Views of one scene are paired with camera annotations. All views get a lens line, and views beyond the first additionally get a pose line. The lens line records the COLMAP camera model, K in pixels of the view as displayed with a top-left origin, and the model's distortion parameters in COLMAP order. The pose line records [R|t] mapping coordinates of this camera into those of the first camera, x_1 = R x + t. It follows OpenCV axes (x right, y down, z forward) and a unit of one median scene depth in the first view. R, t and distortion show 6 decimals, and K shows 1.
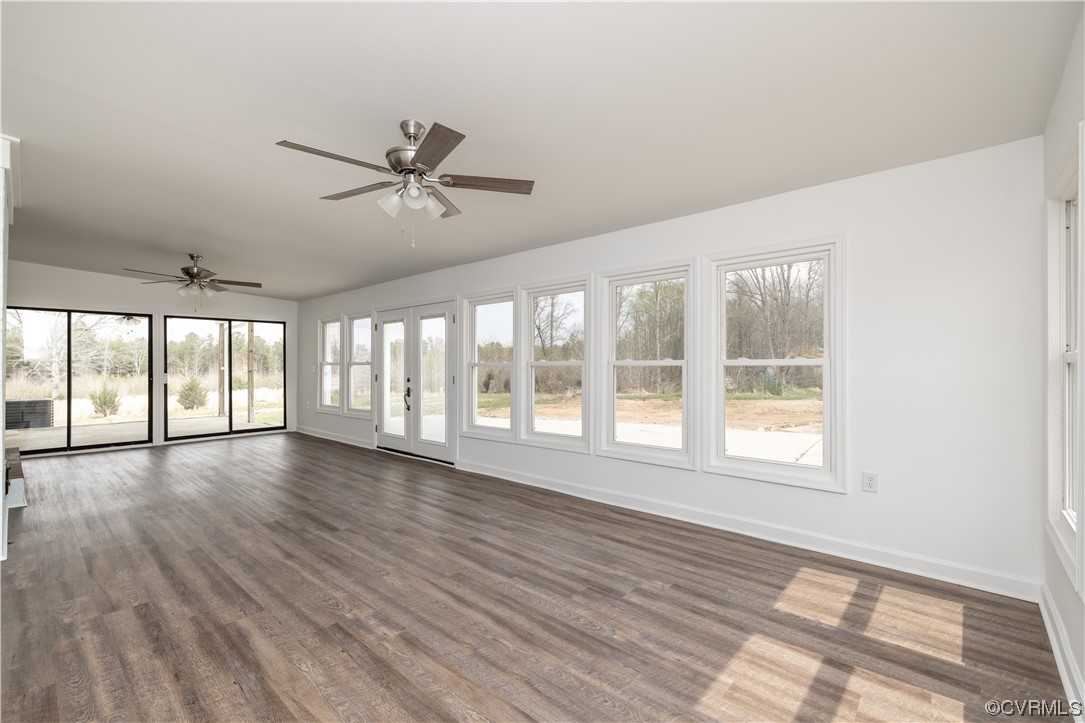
lens RADIAL K [[460.6, 0, 557.2], [0, 460.6, 367.0], [0, 0, 1]] dist [-0.000047, -0.000085]
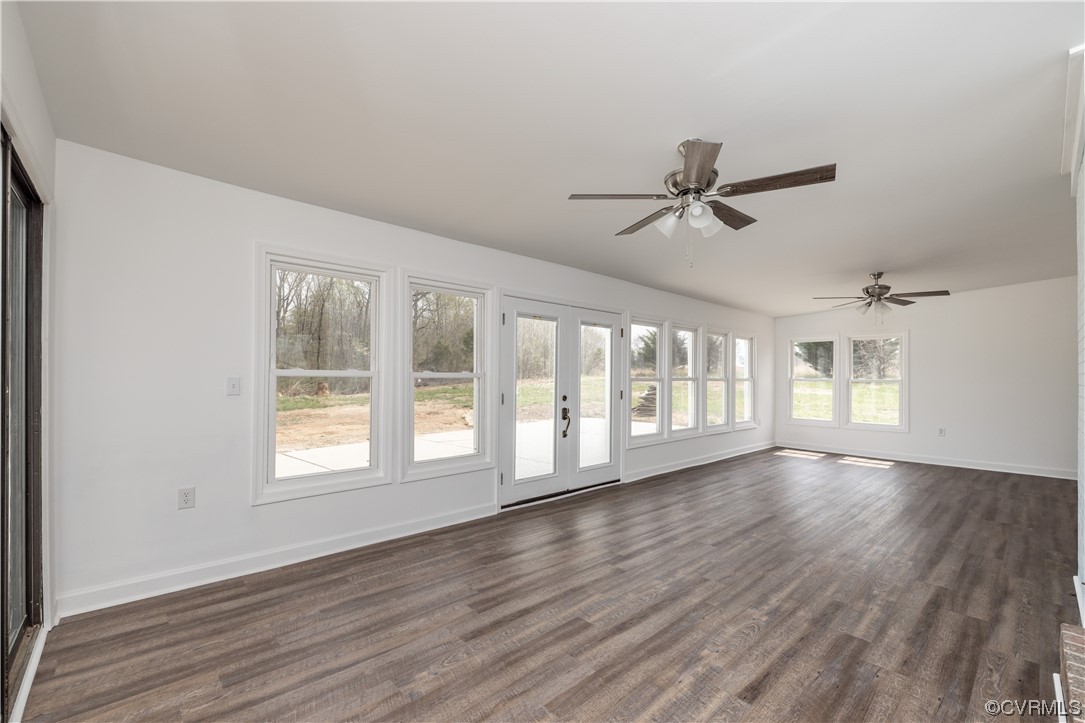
lens RADIAL K [[459.5, 0, 521.4], [0, 459.5, 379.1], [0, 0, 1]] dist [0.083303, 0.000002]
pose [[0.144666, -0.001358, 0.989480, -1.119710], [-0.004731, 0.999987, 0.002064, -0.005529], [-0.989469, -0.004980, 0.144657, 0.968294]]
